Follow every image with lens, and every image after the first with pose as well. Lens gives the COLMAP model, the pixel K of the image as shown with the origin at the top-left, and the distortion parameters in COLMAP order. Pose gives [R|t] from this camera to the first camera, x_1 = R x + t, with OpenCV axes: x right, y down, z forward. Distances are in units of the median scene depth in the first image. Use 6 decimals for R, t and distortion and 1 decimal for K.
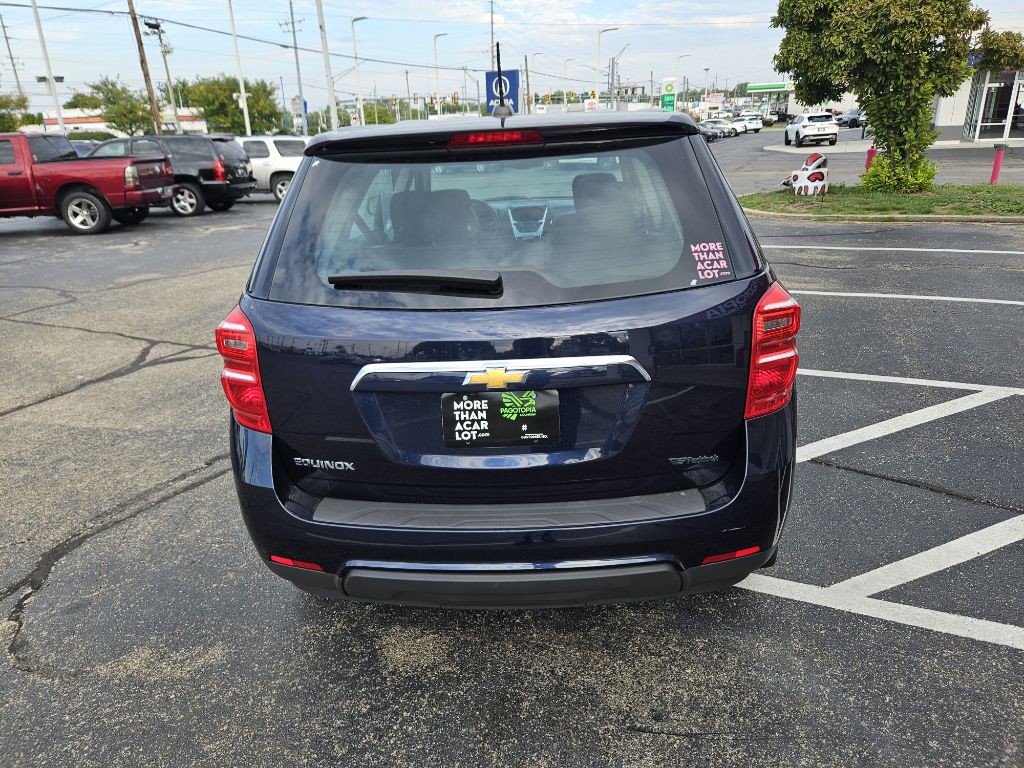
lens RADIAL K [[687.5, 0, 510.9], [0, 687.5, 380.5], [0, 0, 1]] dist [0.058883, -0.050896]
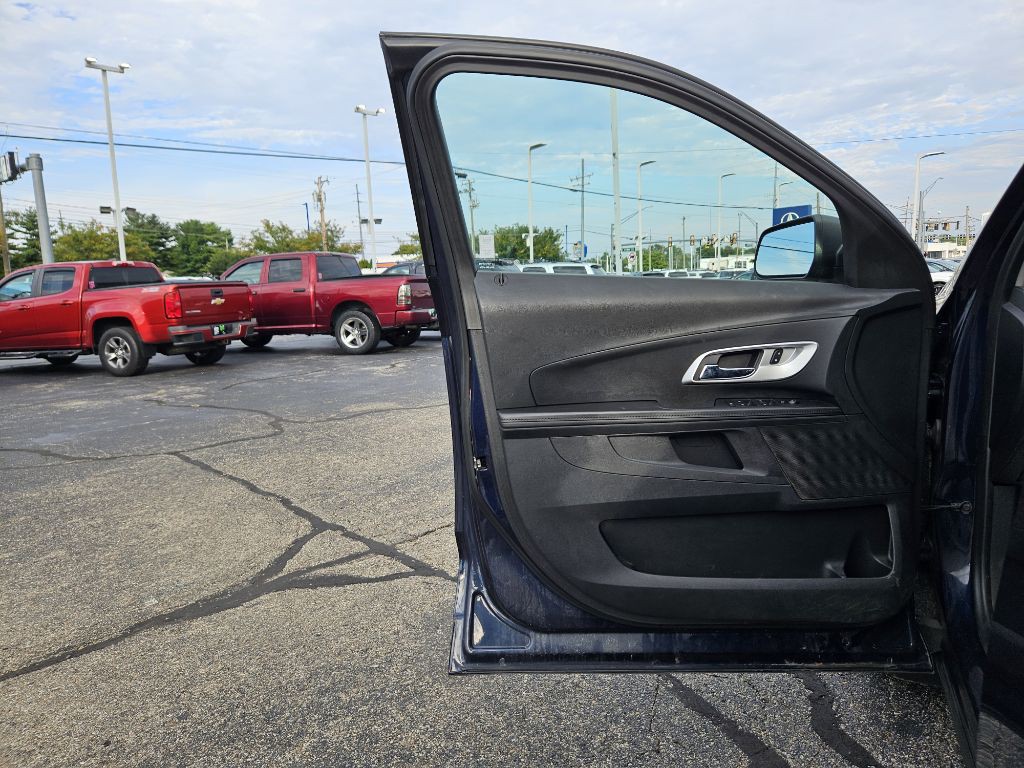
lens RADIAL K [[687.5, 0, 516.8], [0, 687.5, 380.8], [0, 0, 1]] dist [0.058883, -0.050896]
pose [[0.934239, 0.053136, -0.352667, -0.130529], [-0.119660, 0.978222, -0.169599, -0.076604], [0.335975, 0.200646, 0.920251, 0.401642]]
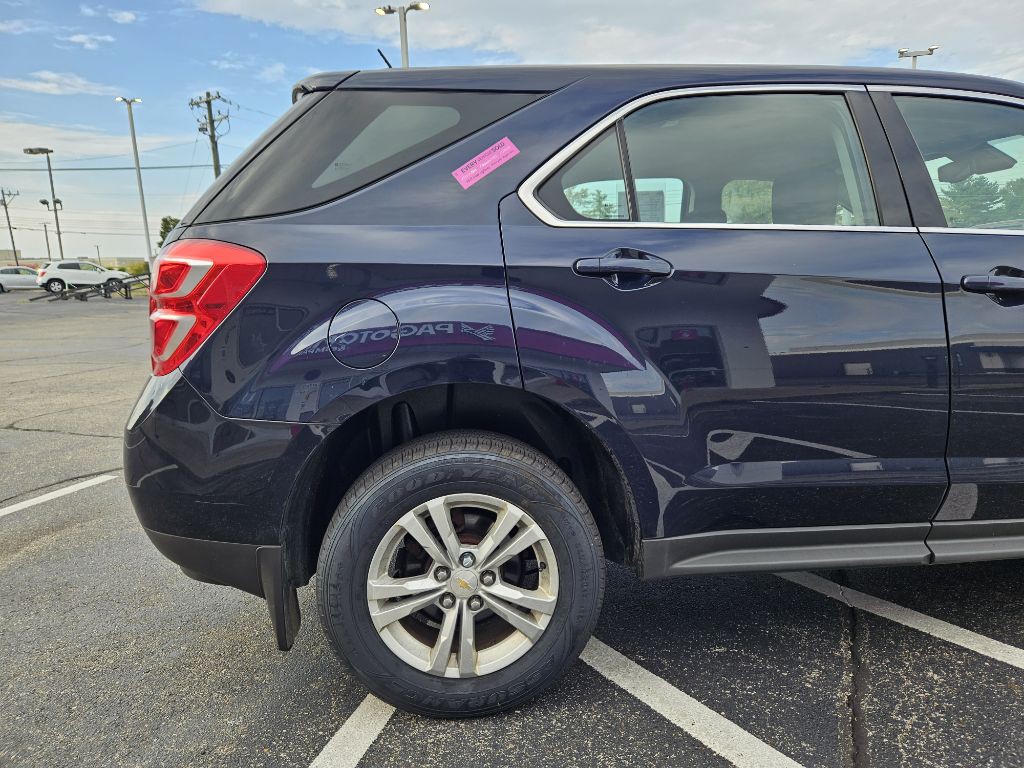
lens RADIAL K [[687.5, 0, 529.4], [0, 687.5, 391.2], [0, 0, 1]] dist [0.058883, -0.050896]
pose [[0.161188, 0.197890, -0.966880, 0.338610], [-0.315273, 0.938683, 0.139560, -0.056930], [0.935212, 0.282336, 0.213694, 0.315233]]
